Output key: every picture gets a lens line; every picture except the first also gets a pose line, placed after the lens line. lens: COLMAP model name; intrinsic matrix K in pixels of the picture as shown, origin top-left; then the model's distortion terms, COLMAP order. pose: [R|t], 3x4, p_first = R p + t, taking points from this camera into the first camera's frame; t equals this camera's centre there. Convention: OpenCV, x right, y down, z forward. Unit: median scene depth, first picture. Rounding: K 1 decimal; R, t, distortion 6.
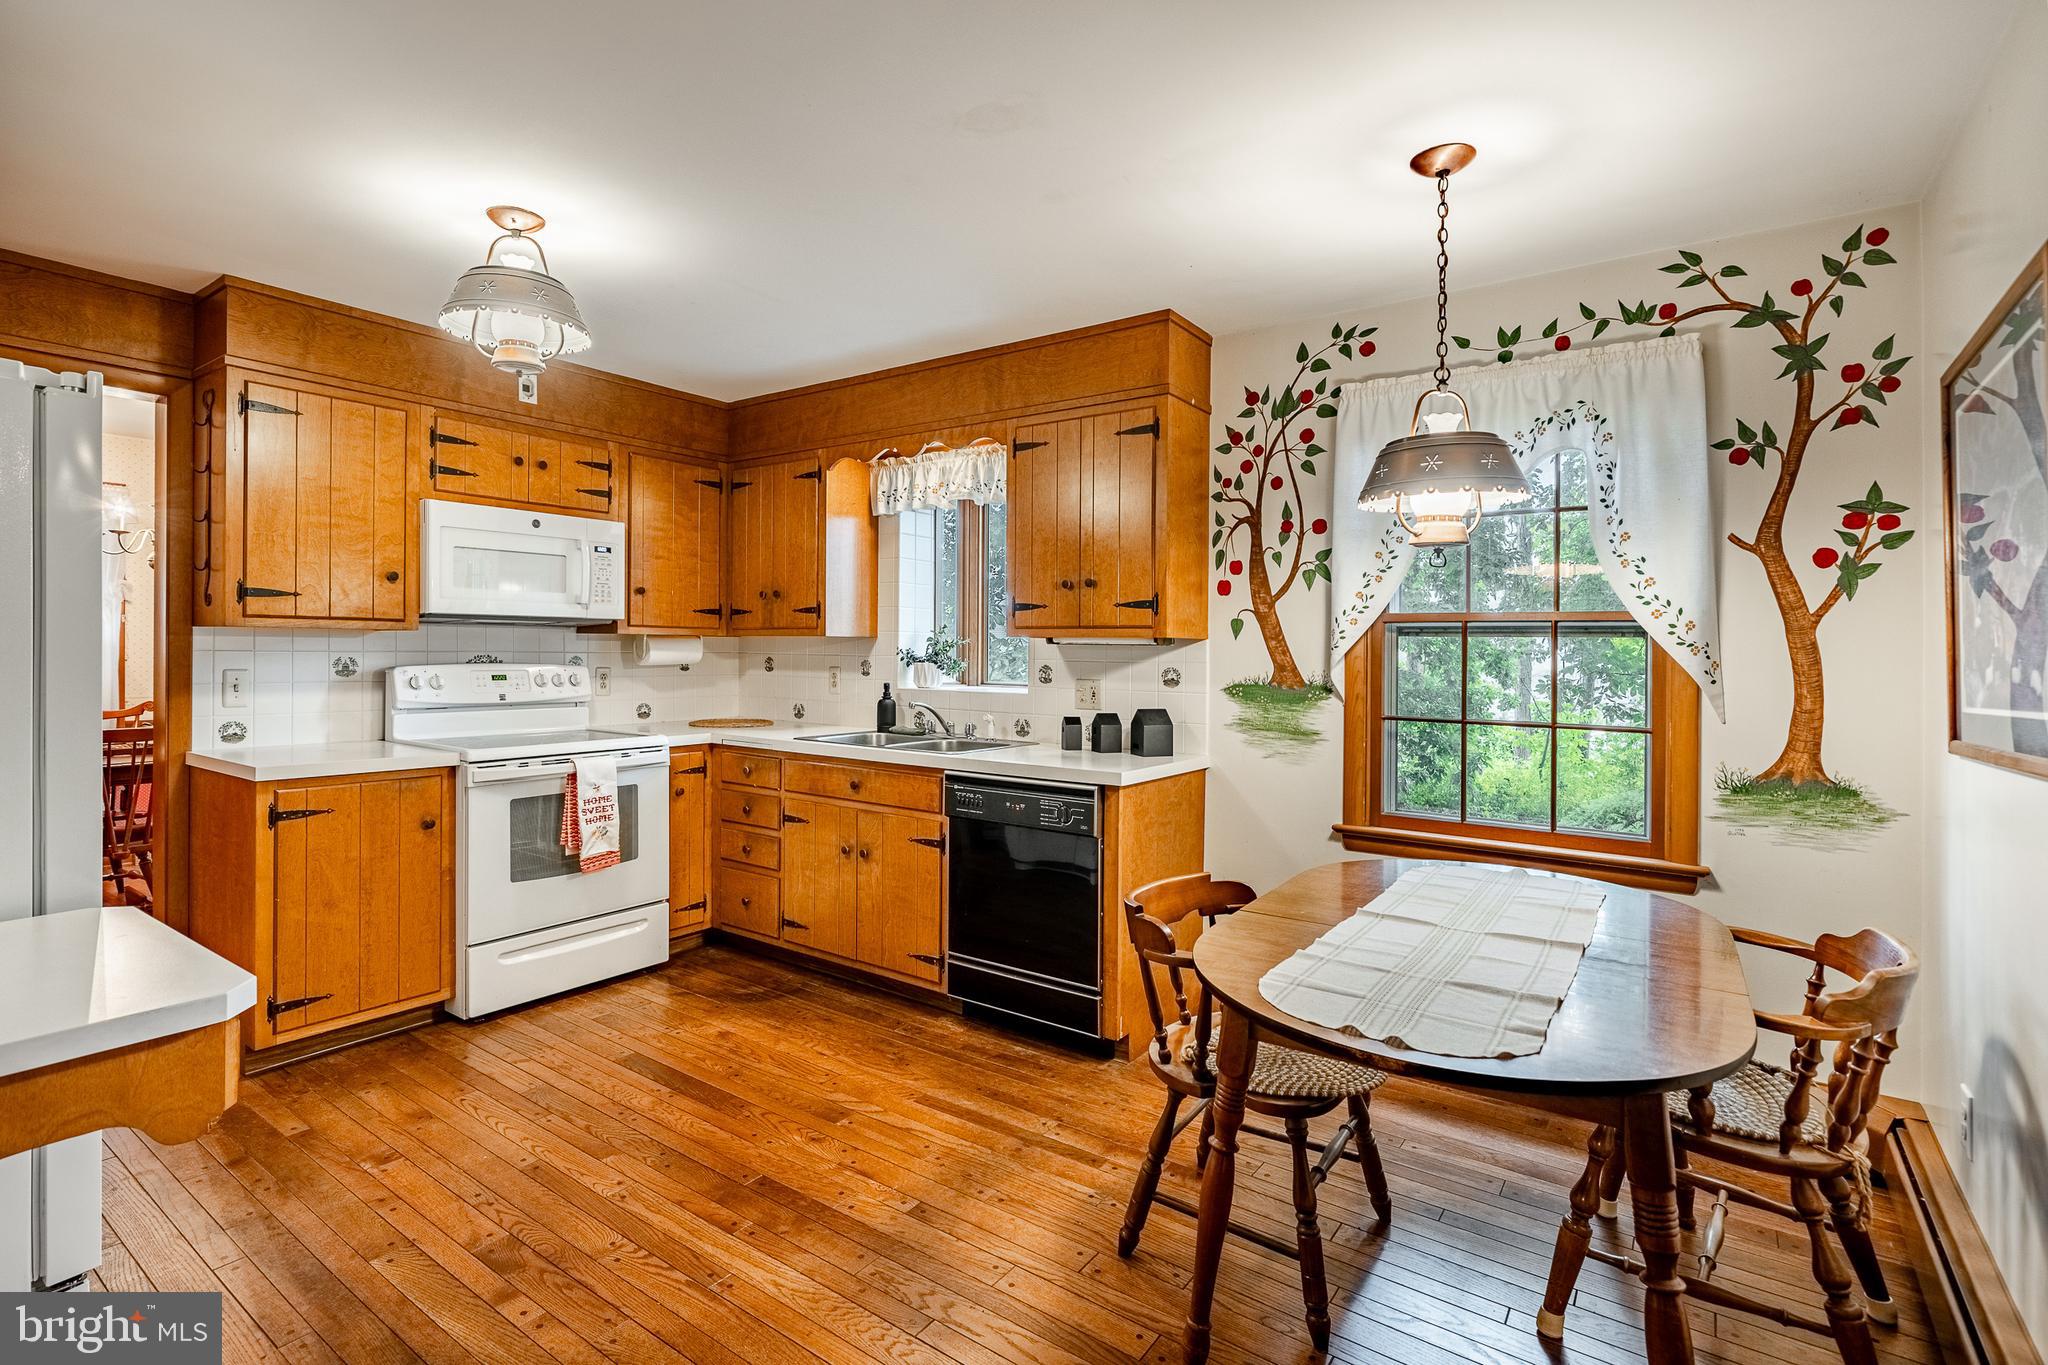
lens RADIAL K [[990.8, 0, 997.4], [0, 990.8, 651.0], [0, 0, 1]] dist [-0.000225, 0.000377]
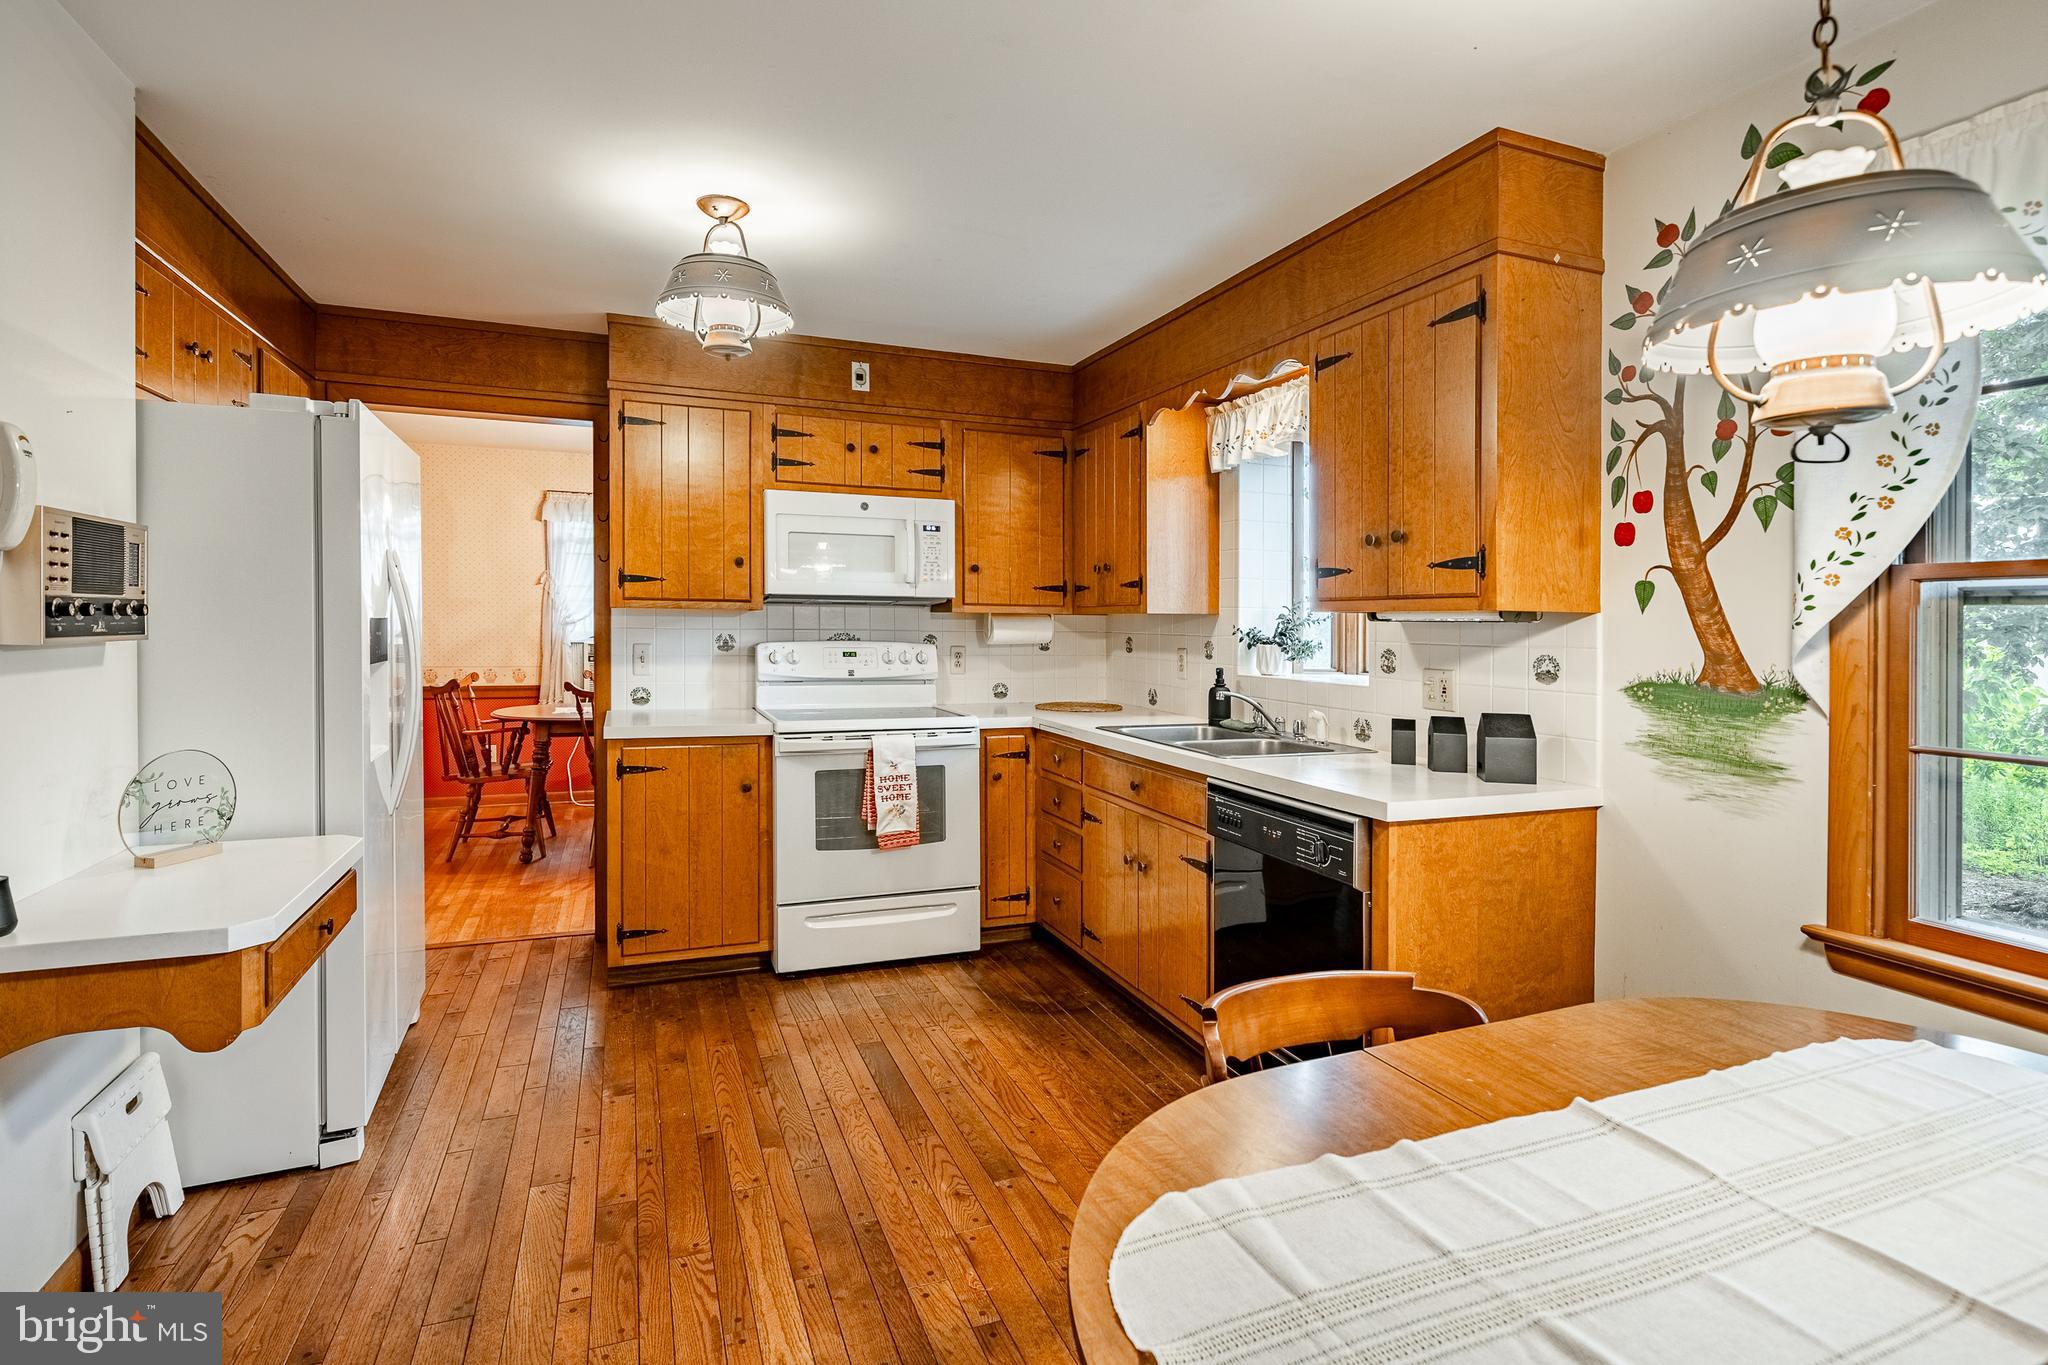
lens RADIAL K [[990.8, 0, 1007.0], [0, 990.8, 636.4], [0, 0, 1]] dist [-0.000225, 0.000377]
pose [[0.840211, 0.006306, -0.542224, 0.250306], [-0.004951, 0.999980, 0.003958, 0.003139], [0.542238, -0.000641, 0.840225, 0.236587]]
